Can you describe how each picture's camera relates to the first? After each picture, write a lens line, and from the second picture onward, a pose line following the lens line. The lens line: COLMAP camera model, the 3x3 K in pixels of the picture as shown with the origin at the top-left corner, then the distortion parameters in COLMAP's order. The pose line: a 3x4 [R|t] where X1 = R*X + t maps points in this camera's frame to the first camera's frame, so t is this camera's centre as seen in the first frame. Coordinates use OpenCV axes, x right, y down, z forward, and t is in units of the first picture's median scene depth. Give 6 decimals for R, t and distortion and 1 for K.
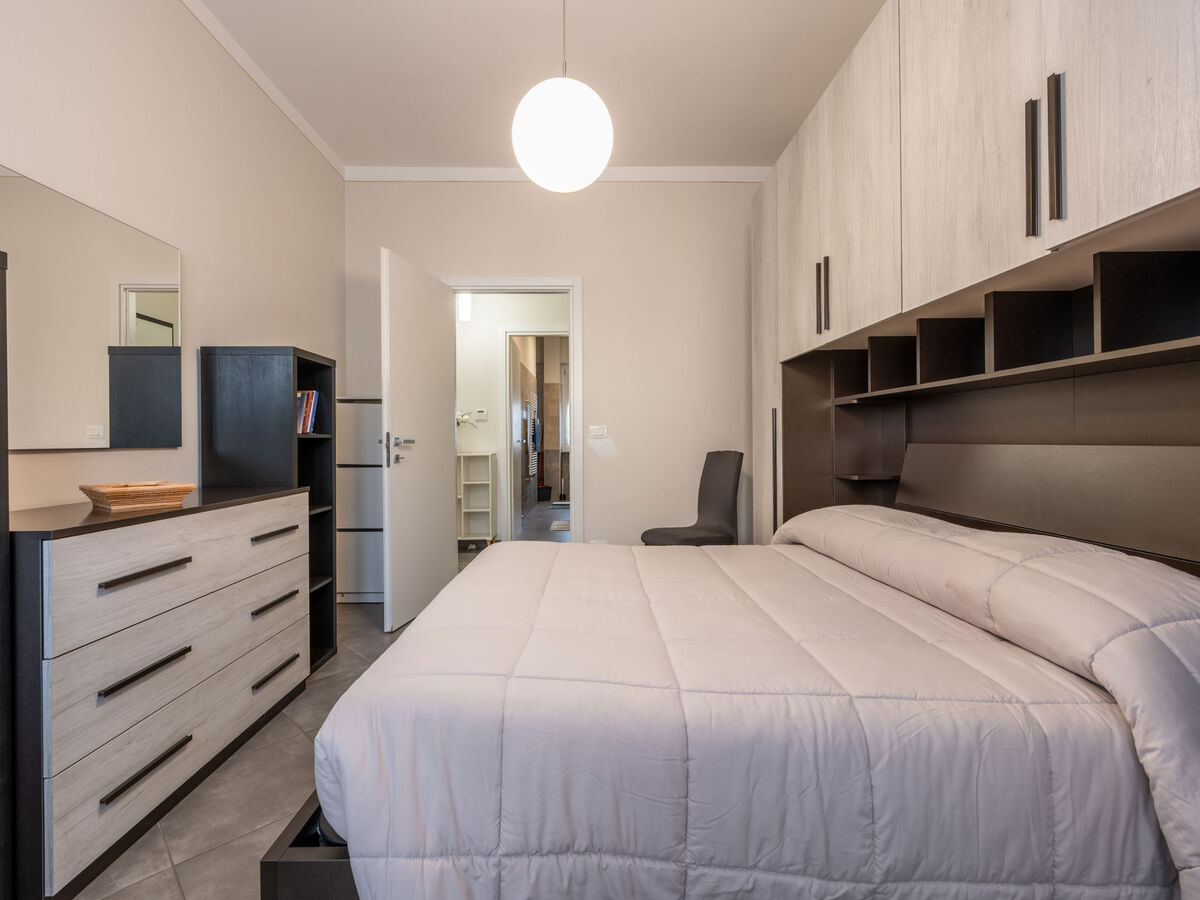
lens RADIAL K [[542.1, 0, 579.3], [0, 542.1, 441.4], [0, 0, 1]] dist [-0.002373, 0.000042]
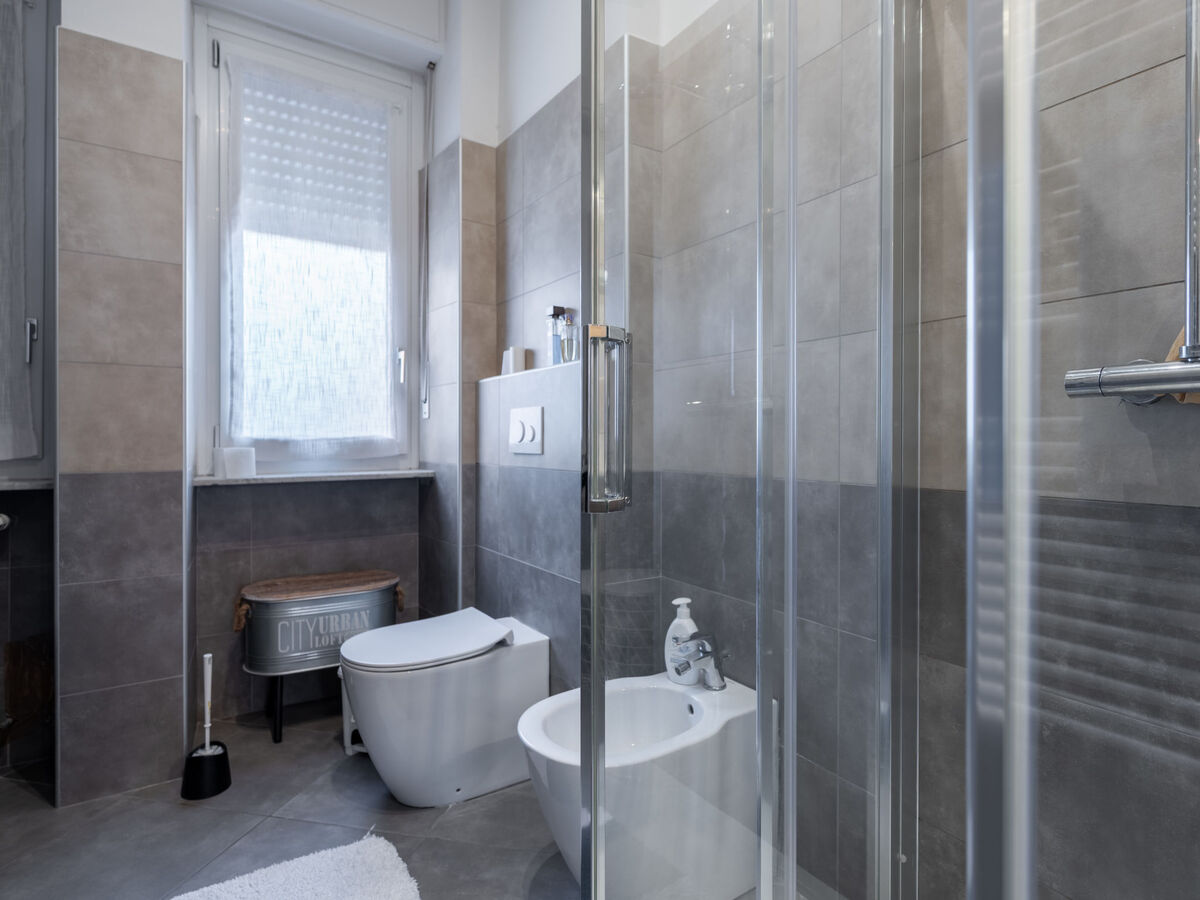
lens RADIAL K [[620.7, 0, 602.4], [0, 620.7, 442.0], [0, 0, 1]] dist [0.000645, 0.000097]
pose [[0.826943, 0.004996, 0.562264, -0.037311], [-0.005740, 0.999983, -0.000445, 0.006166], [-0.562257, -0.002860, 0.826958, 0.775433]]
